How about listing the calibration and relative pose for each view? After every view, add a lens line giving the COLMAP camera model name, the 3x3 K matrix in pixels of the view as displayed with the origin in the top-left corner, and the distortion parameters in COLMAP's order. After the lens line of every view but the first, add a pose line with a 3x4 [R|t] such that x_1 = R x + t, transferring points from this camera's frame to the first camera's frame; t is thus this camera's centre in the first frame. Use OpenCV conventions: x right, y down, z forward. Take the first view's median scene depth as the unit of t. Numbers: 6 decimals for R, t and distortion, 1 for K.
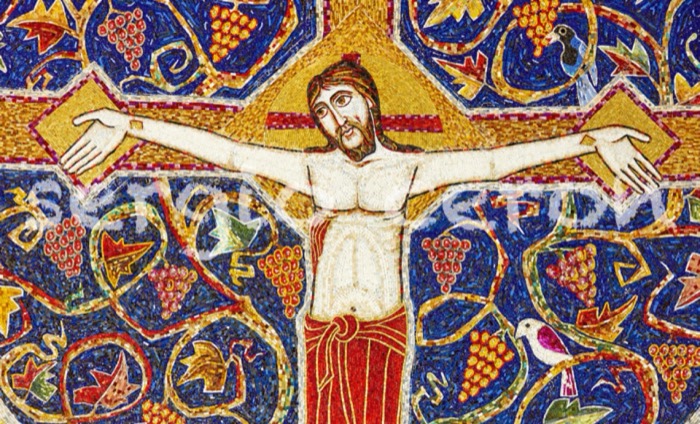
lens RADIAL K [[2519.8, 0, 341.0], [0, 2519.8, 140.6], [0, 0, 1]] dist [0.055661, 0.000000]
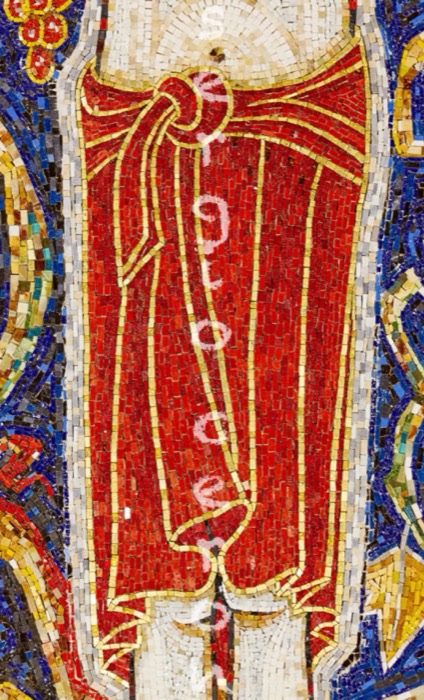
lens RADIAL K [[4928.2, 0, 211.7], [0, 4928.2, 349.7], [0, 0, 1]] dist [-0.081534, 0.000000]
pose [[0.999920, -0.006767, 0.010650, -0.003614], [0.005387, 0.992180, 0.124701, 0.021315], [-0.011410, -0.124634, 0.992137, 0.303757]]
